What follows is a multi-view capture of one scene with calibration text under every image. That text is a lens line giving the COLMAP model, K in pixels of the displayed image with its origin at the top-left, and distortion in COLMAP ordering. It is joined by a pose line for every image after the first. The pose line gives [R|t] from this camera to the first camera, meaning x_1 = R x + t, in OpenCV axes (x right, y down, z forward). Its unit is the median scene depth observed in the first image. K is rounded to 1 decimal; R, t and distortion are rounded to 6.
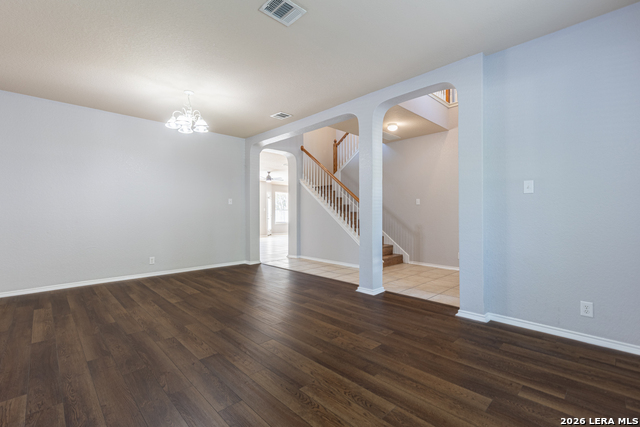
lens RADIAL K [[288.0, 0, 321.7], [0, 288.0, 214.2], [0, 0, 1]] dist [0.003430, 0.000516]
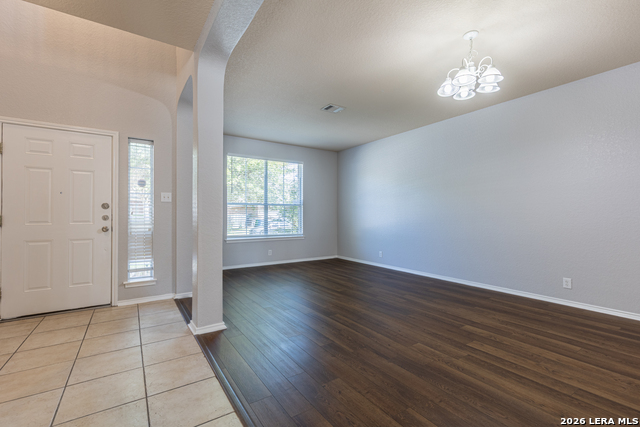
lens RADIAL K [[288.0, 0, 321.7], [0, 288.0, 214.2], [0, 0, 1]] dist [0.003430, 0.000516]
pose [[-0.984640, 0.001412, 0.174591, -0.271706], [-0.000044, 0.999965, -0.008339, 0.004396], [-0.174597, -0.008219, -0.984606, 1.978101]]
